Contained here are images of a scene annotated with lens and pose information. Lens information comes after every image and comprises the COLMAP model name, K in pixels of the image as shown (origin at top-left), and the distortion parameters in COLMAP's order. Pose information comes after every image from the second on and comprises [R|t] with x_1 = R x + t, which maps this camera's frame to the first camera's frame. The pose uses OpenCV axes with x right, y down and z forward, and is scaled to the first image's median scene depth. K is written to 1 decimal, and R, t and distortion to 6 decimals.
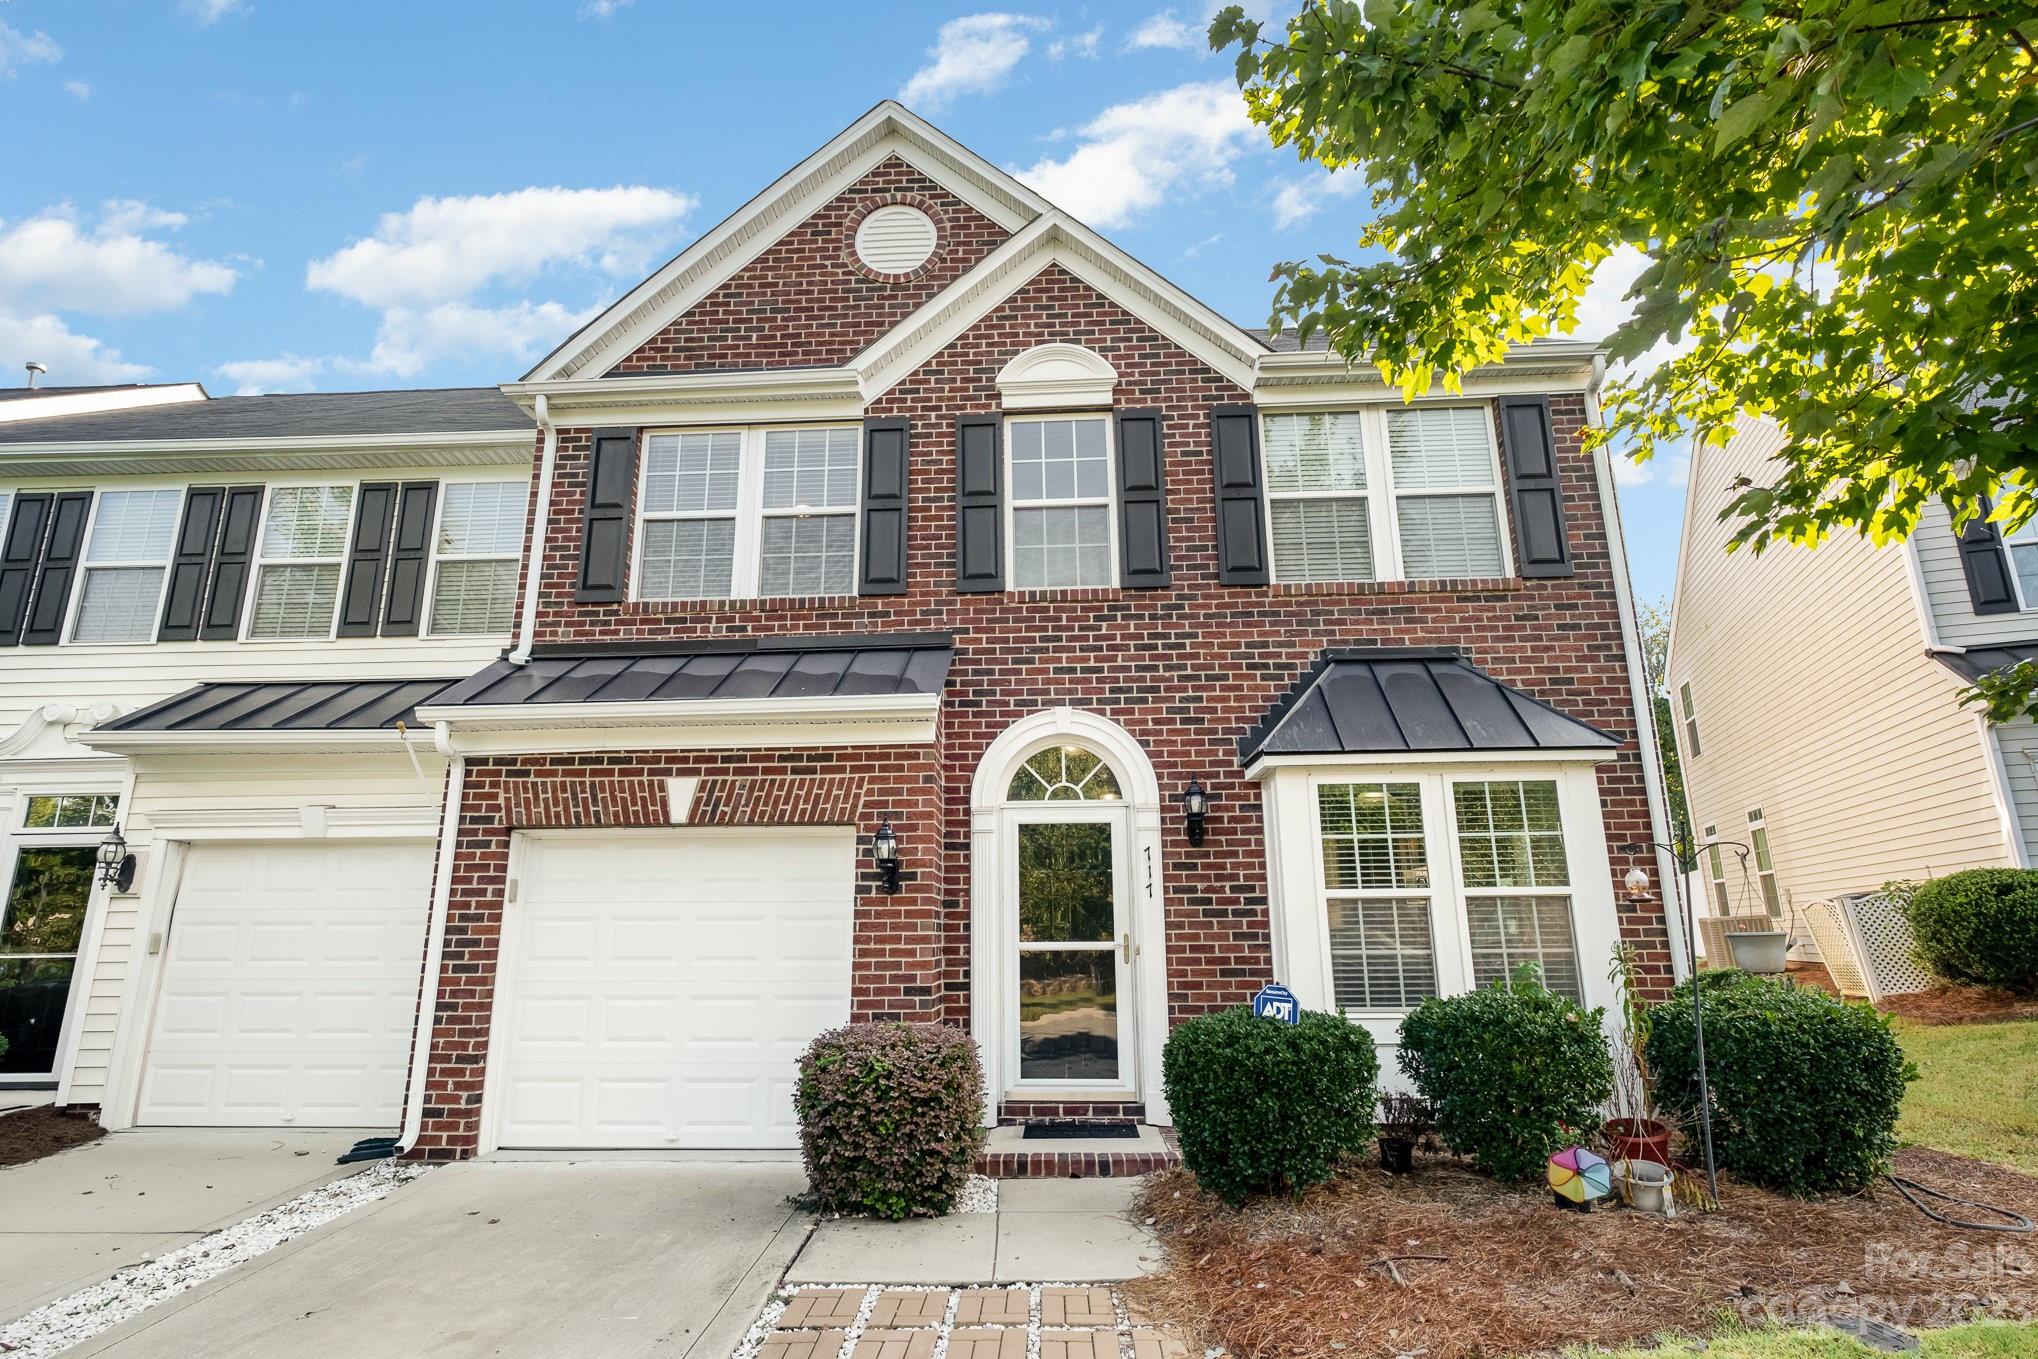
lens RADIAL K [[1040.1, 0, 1013.1], [0, 1040.1, 675.6], [0, 0, 1]] dist [-0.000057, 0.000208]
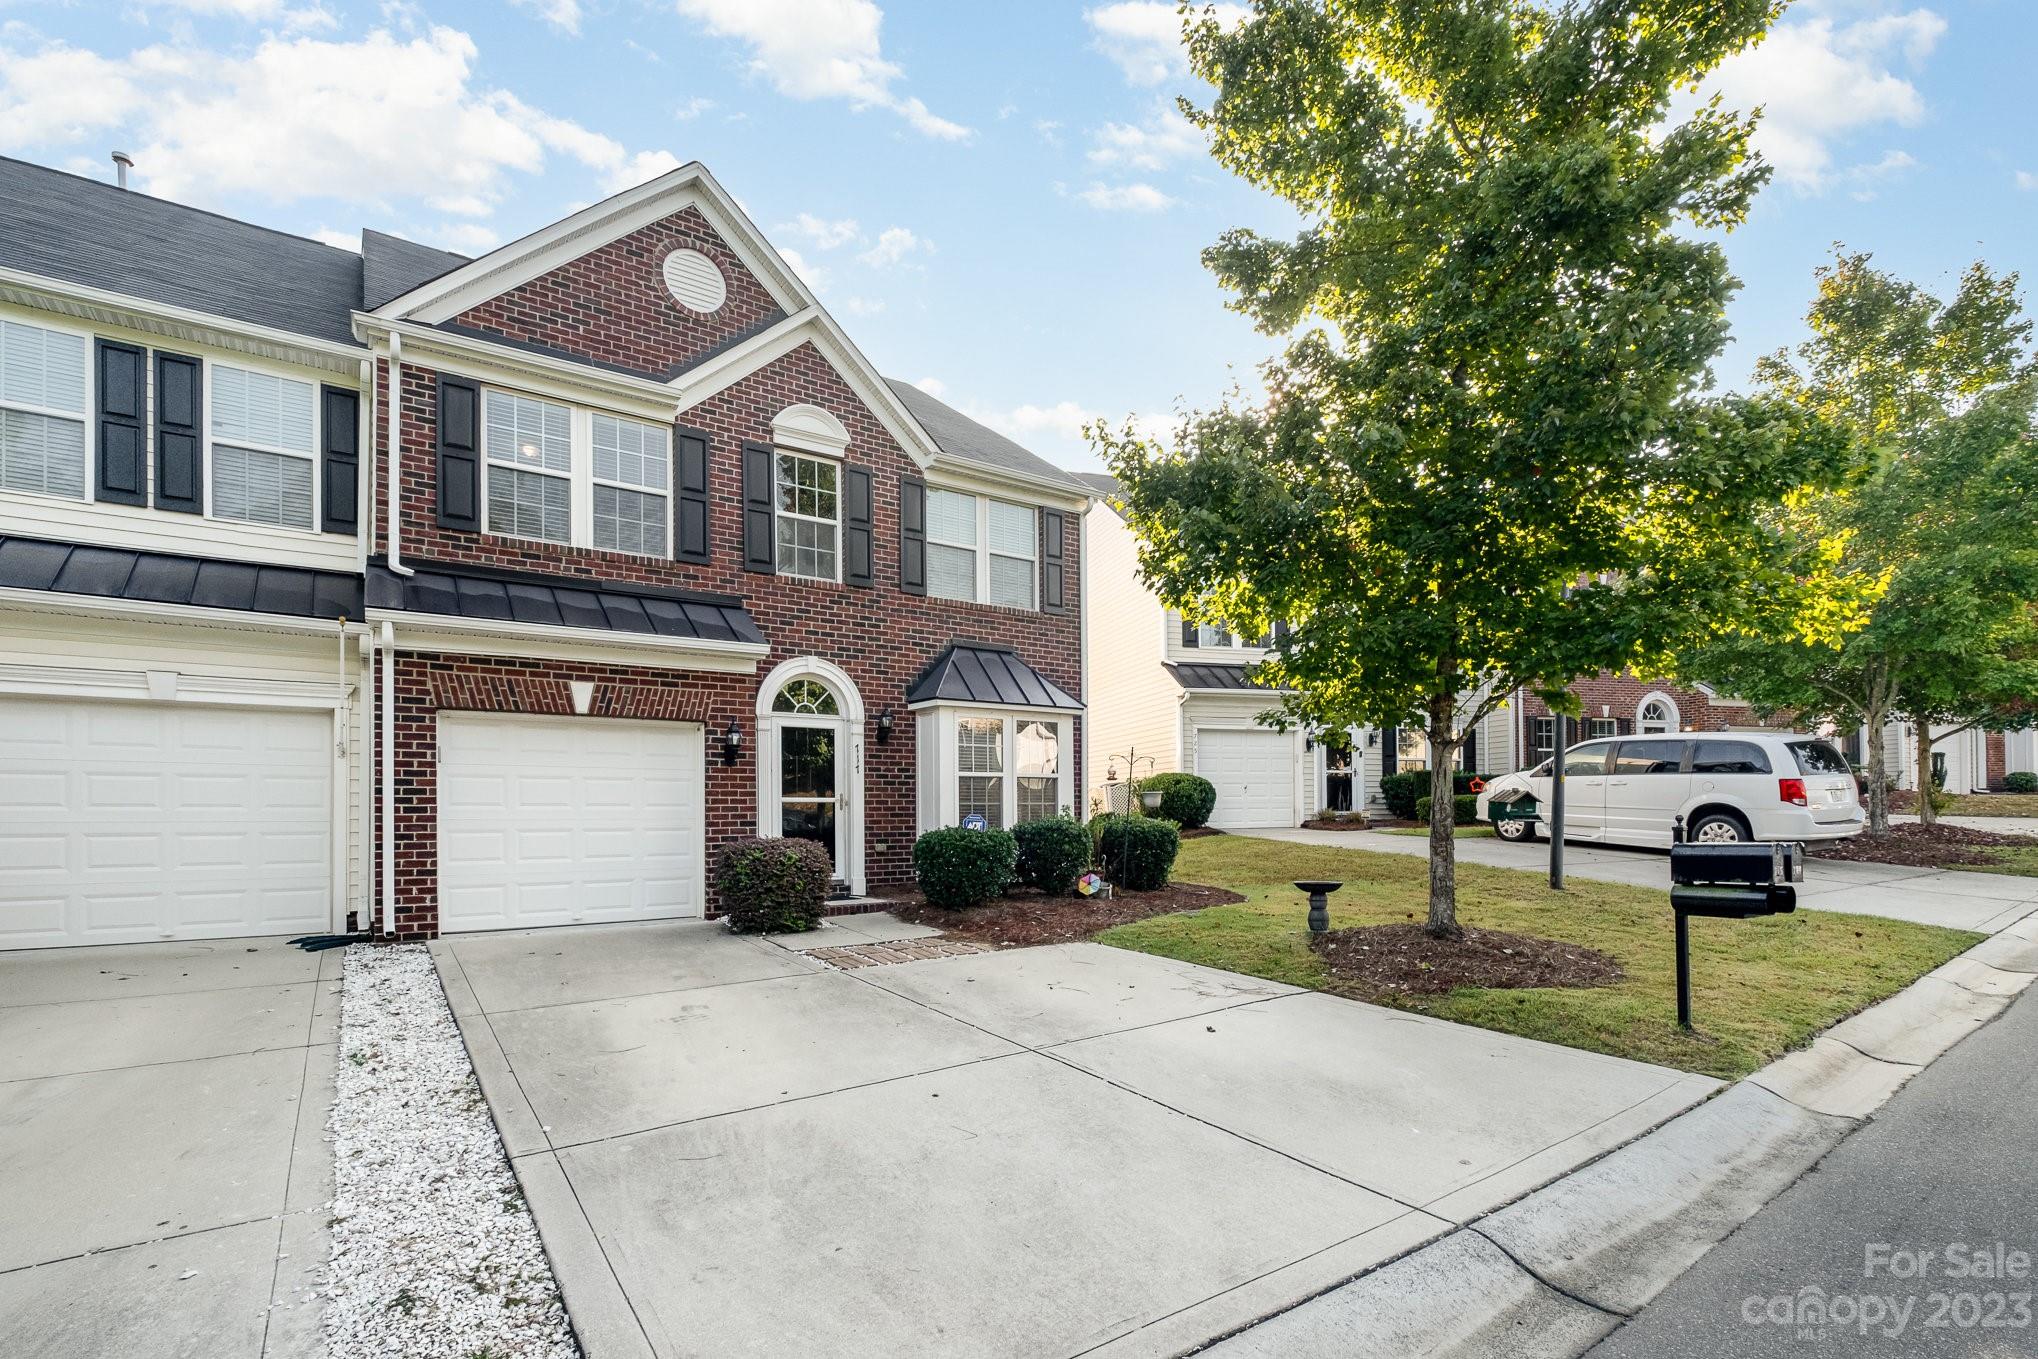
lens RADIAL K [[913.7, 0, 1013.1], [0, 913.7, 800.6], [0, 0, 1]] dist [0.015947, -0.009691]
pose [[0.798760, 0.010404, 0.601560, -0.547696], [-0.146392, 0.973162, 0.177552, -0.048955], [-0.583568, -0.229885, 0.778846, -0.333738]]
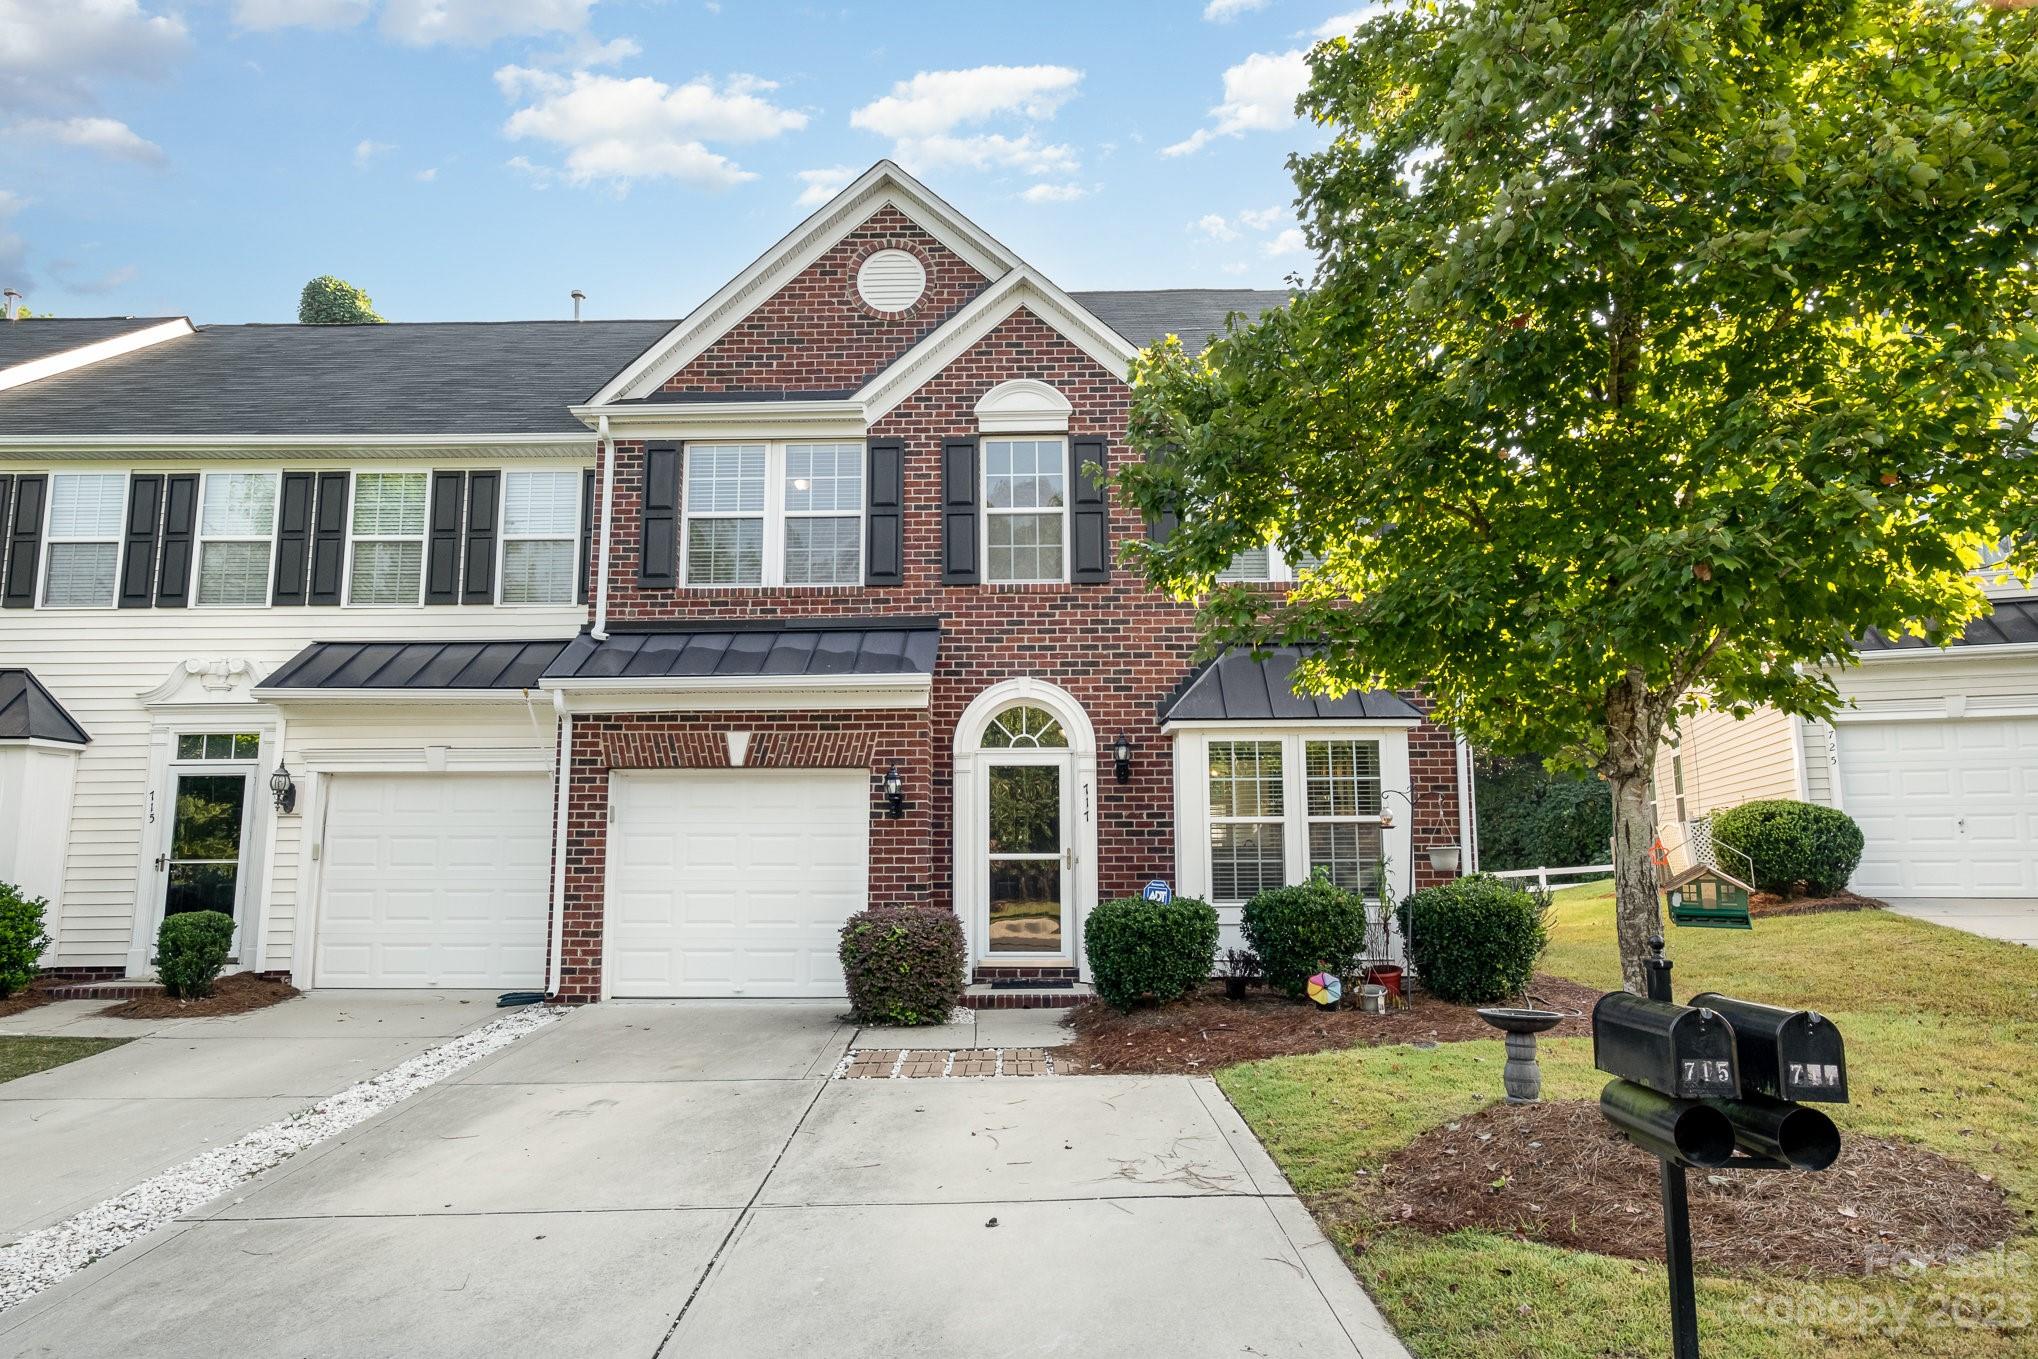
lens RADIAL K [[1233.3, 0, 1019.0], [0, 1233.3, 679.5], [0, 0, 1]] dist [-0.003949, 0.002718]
pose [[0.999265, 0.009370, 0.037161, -0.015855], [-0.013227, 0.994393, 0.104919, -0.127174], [-0.035969, -0.105333, 0.993786, -0.528311]]
